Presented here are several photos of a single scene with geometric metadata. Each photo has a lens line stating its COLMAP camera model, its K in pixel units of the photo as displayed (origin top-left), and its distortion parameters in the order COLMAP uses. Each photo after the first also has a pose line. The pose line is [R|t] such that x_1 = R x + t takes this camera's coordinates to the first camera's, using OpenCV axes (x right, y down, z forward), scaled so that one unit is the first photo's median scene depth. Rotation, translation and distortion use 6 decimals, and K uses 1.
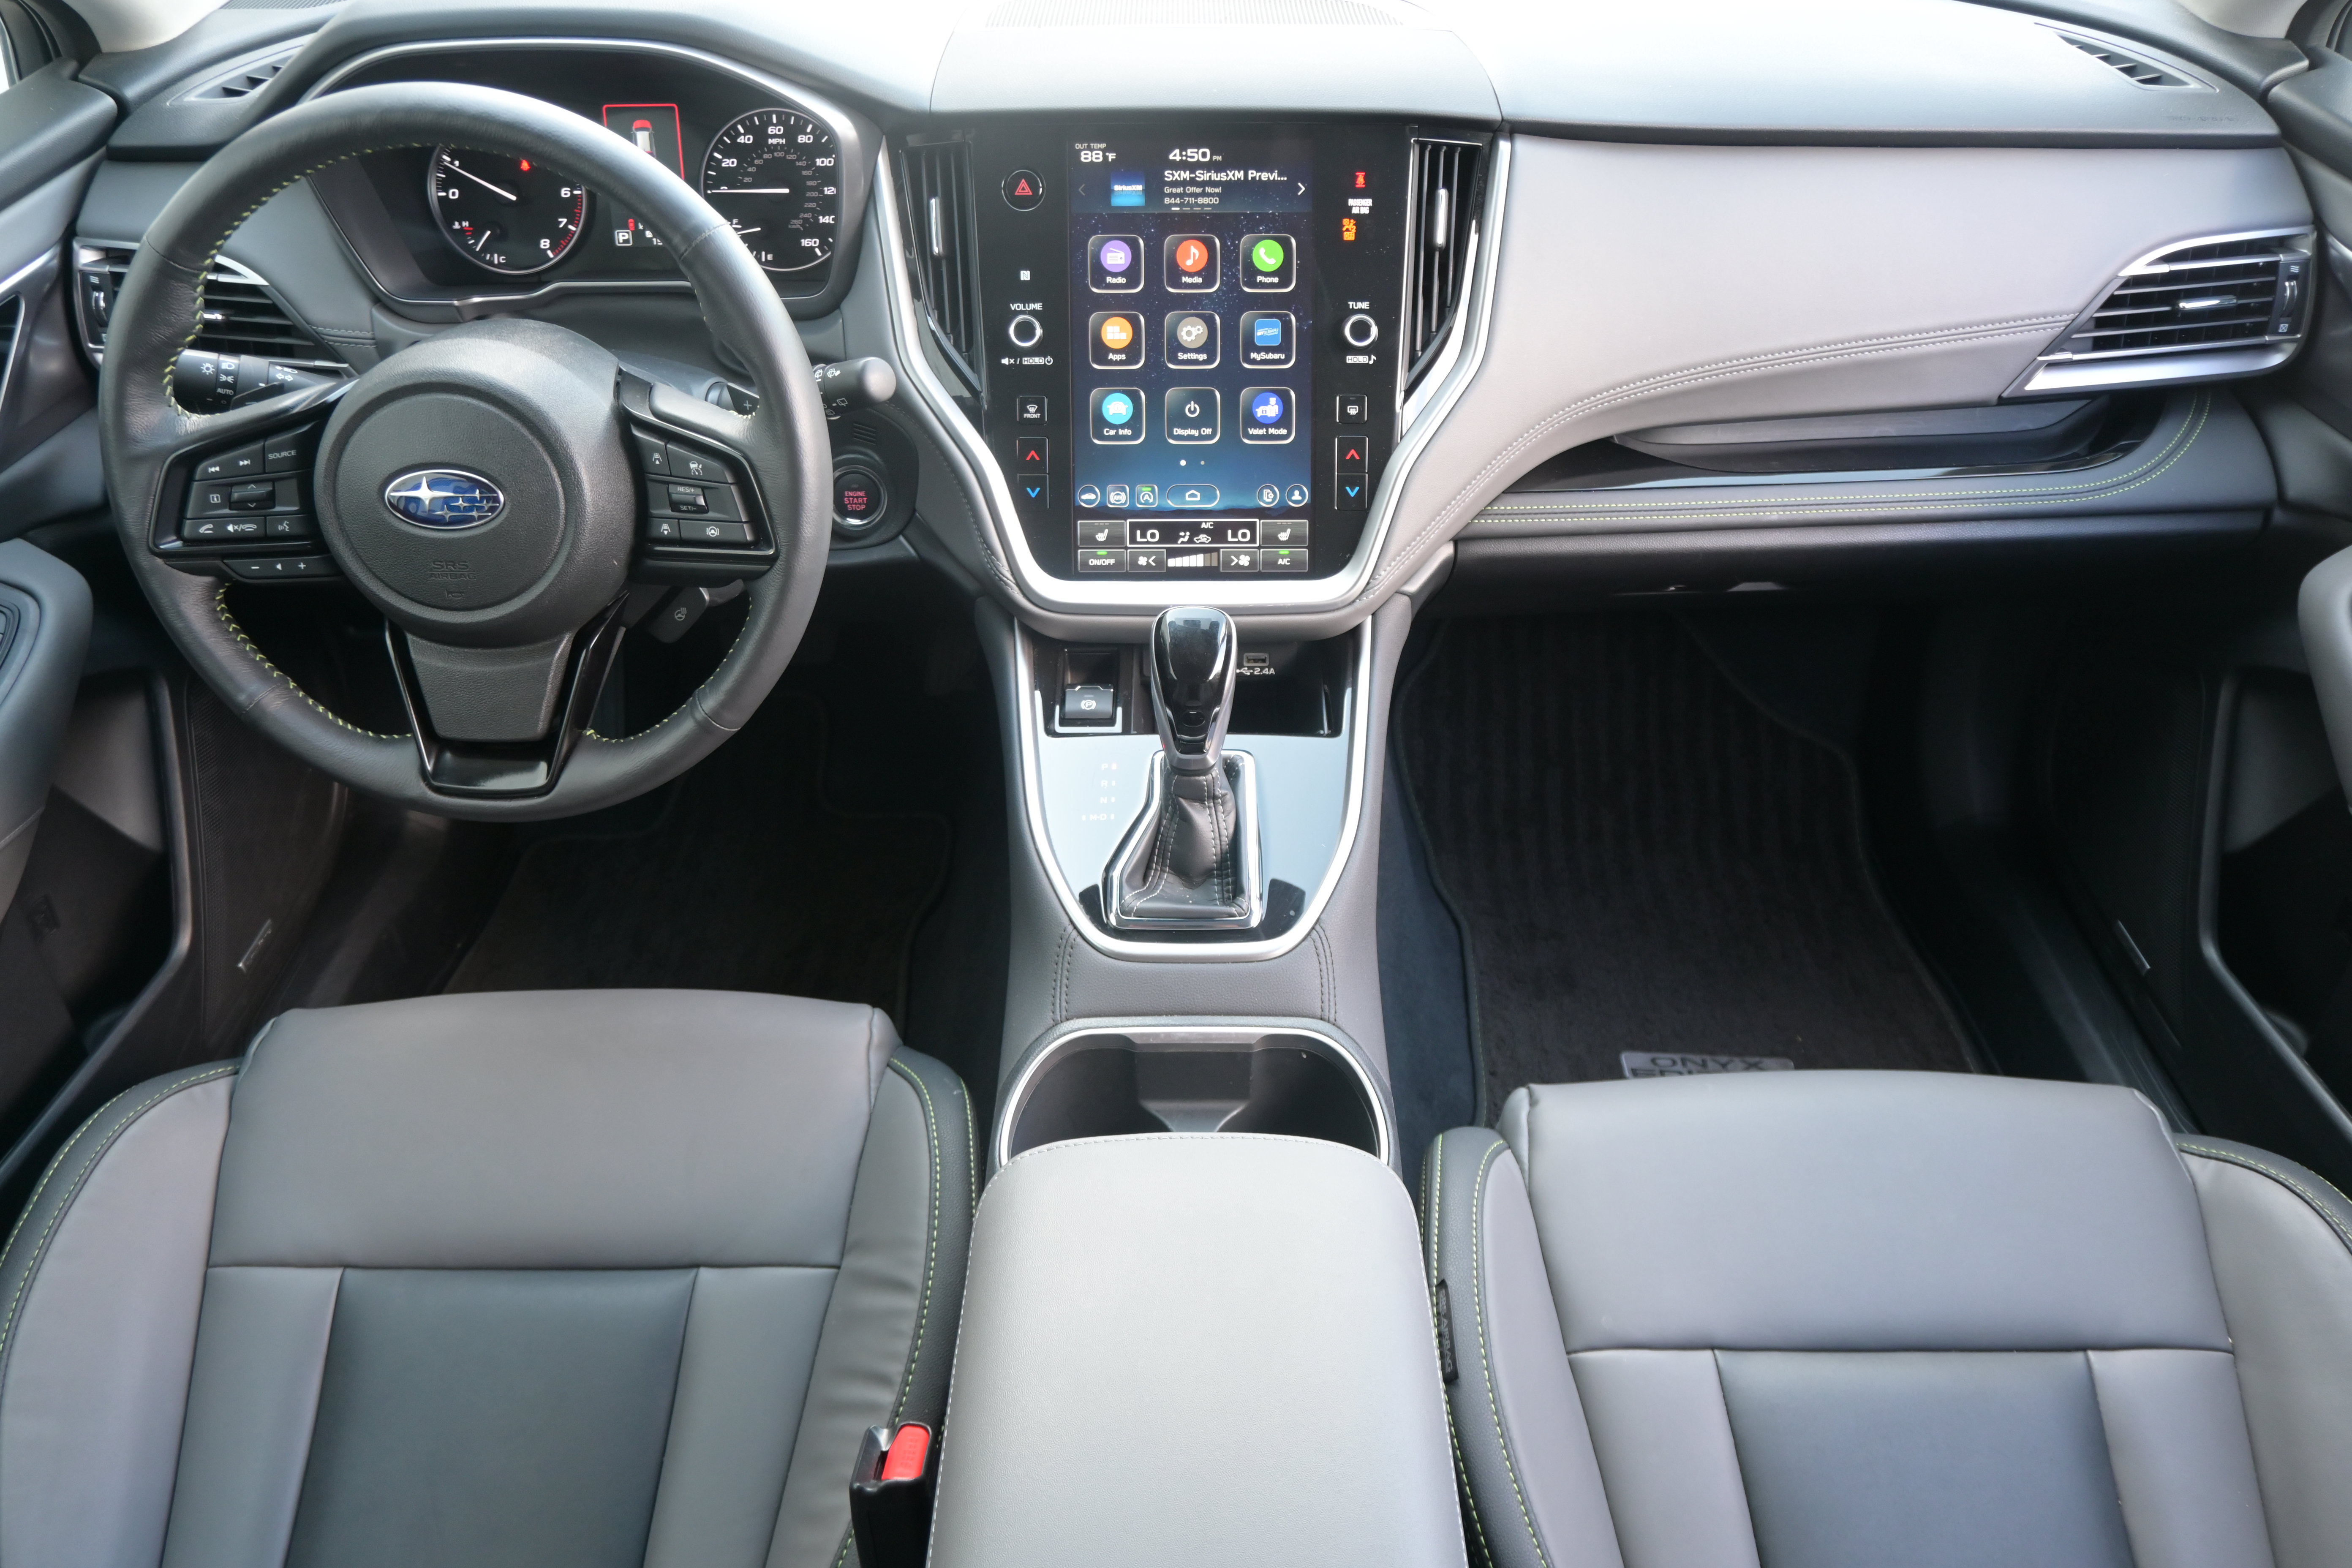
lens RADIAL K [[1763.5, 0, 1175.3], [0, 1763.5, 785.1], [0, 0, 1]] dist [0.007489, 0.001490]
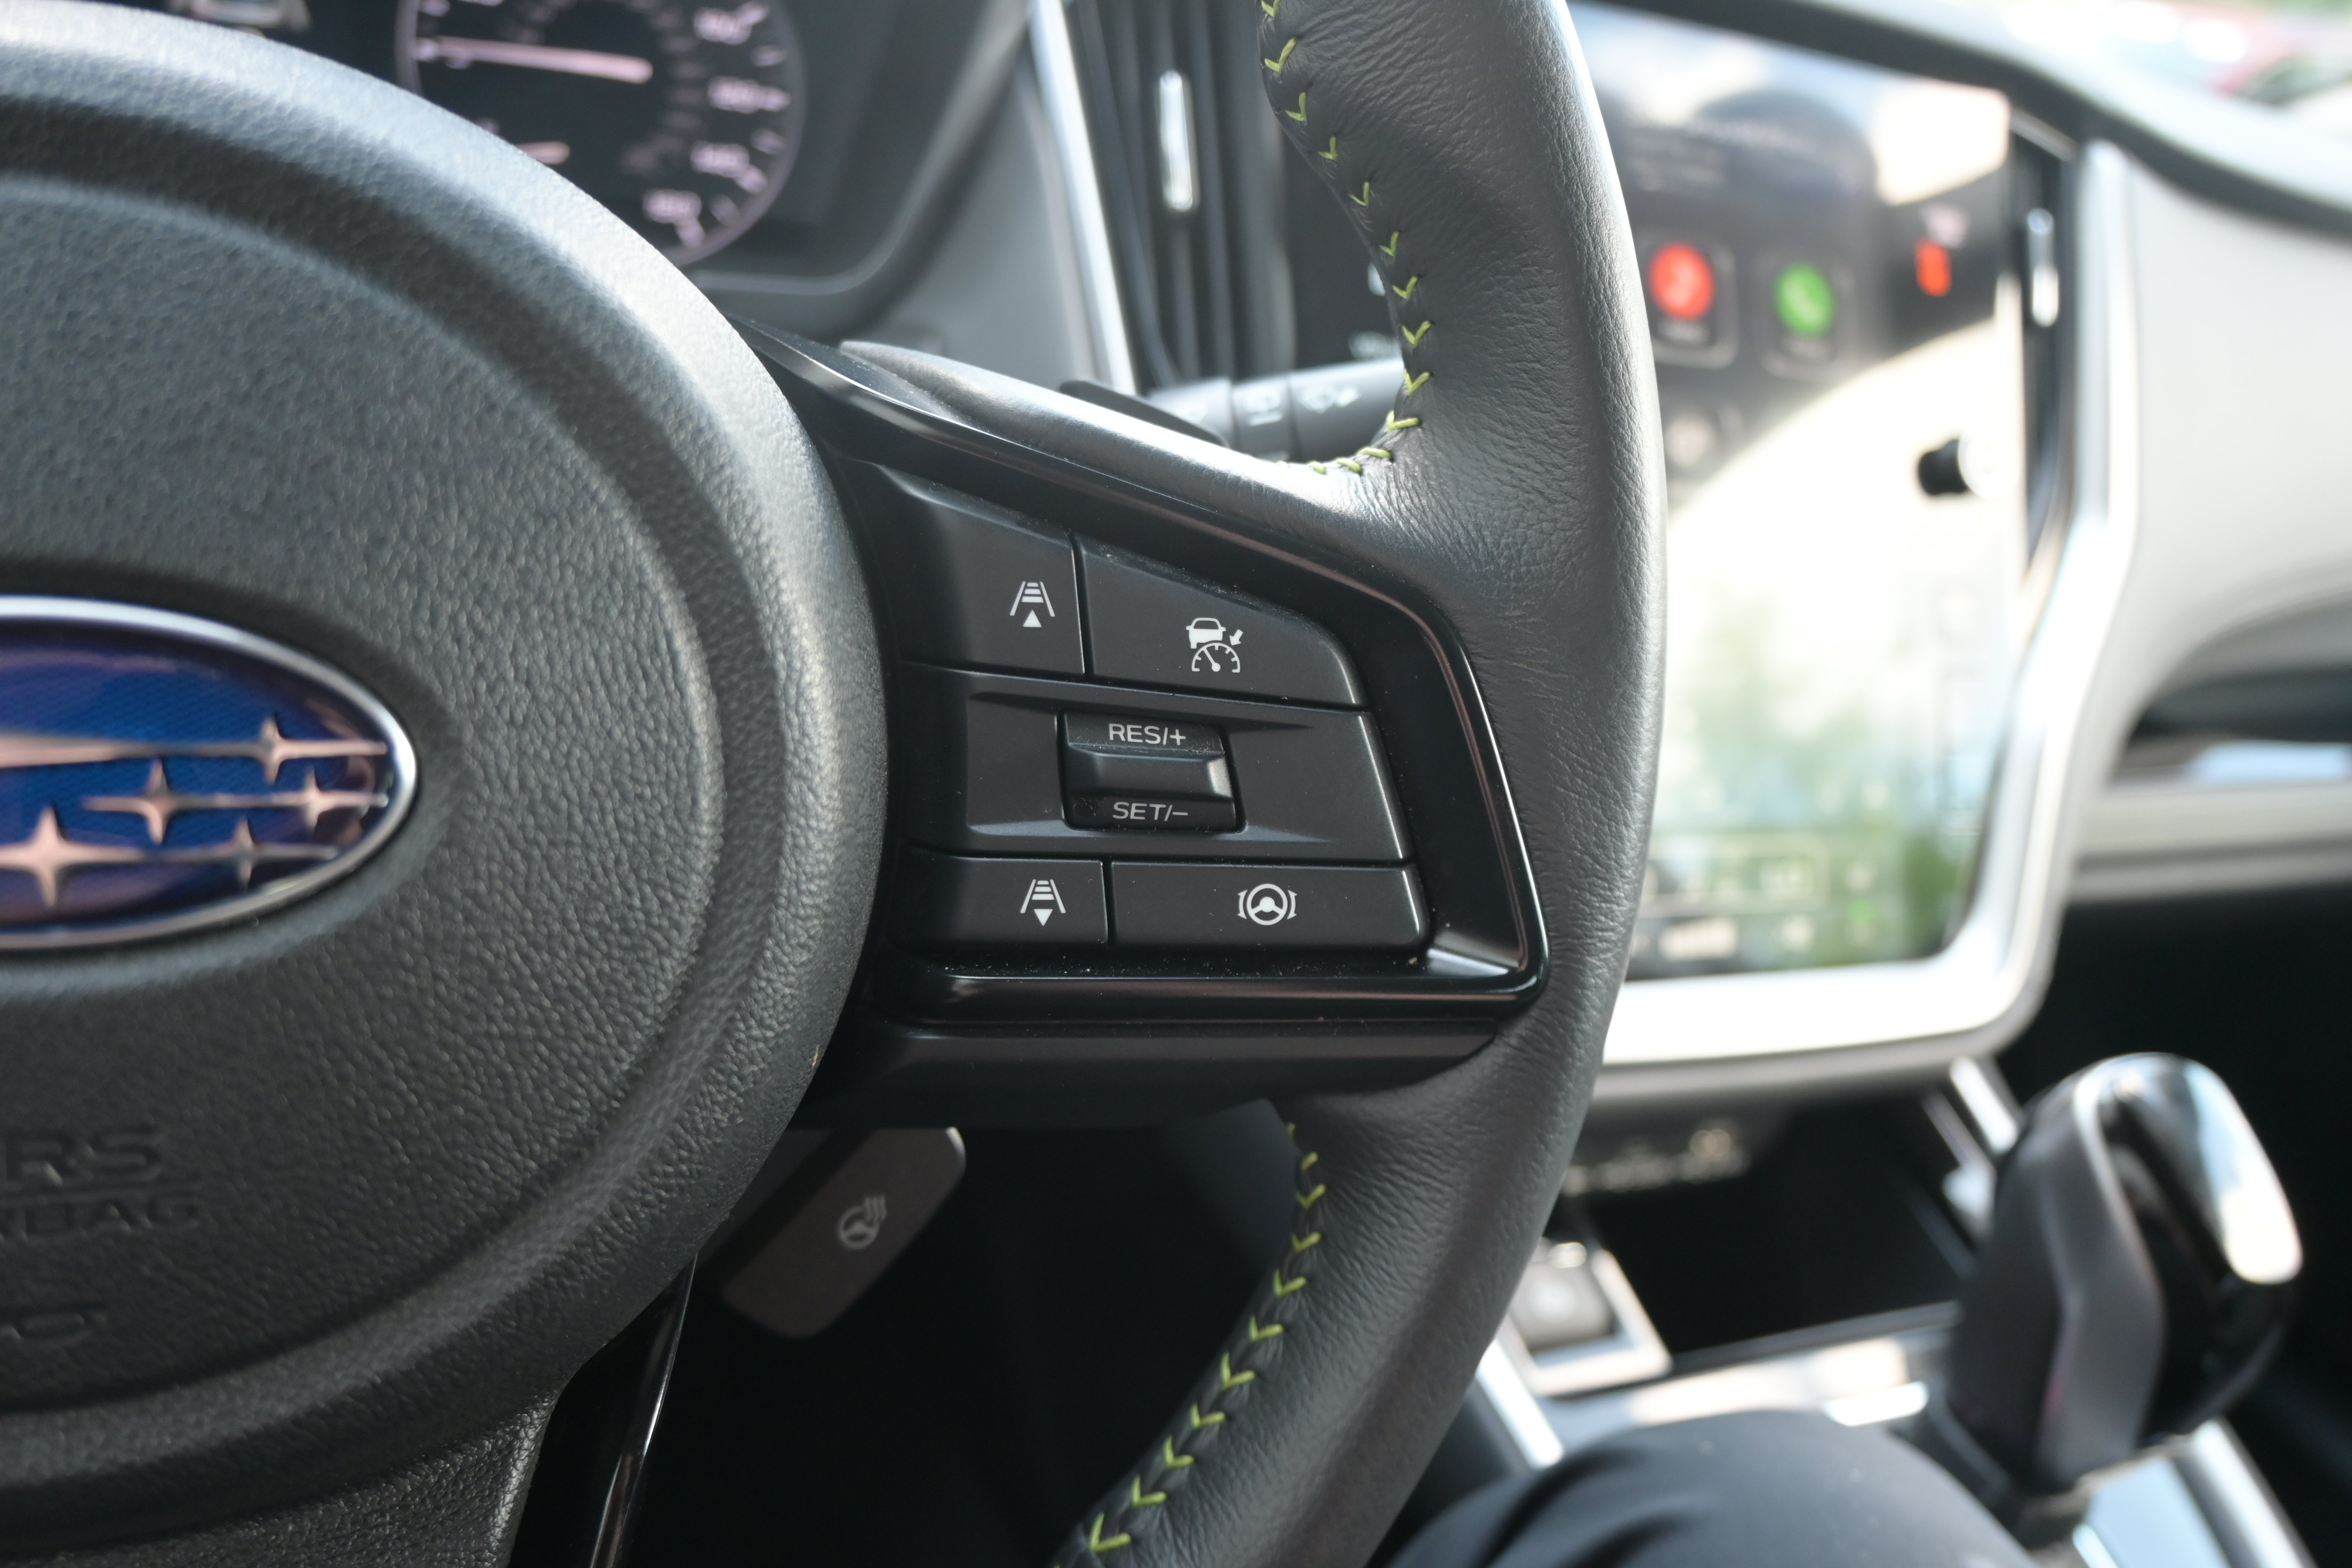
lens RADIAL K [[1866.3, 0, 1176.7], [0, 1866.3, 783.9], [0, 0, 1]] dist [-0.009361, -0.000816]
pose [[0.896760, -0.005452, 0.442483, -0.383811], [0.090916, 0.980863, -0.172171, -0.115741], [-0.433077, 0.194625, 0.880094, 0.768549]]
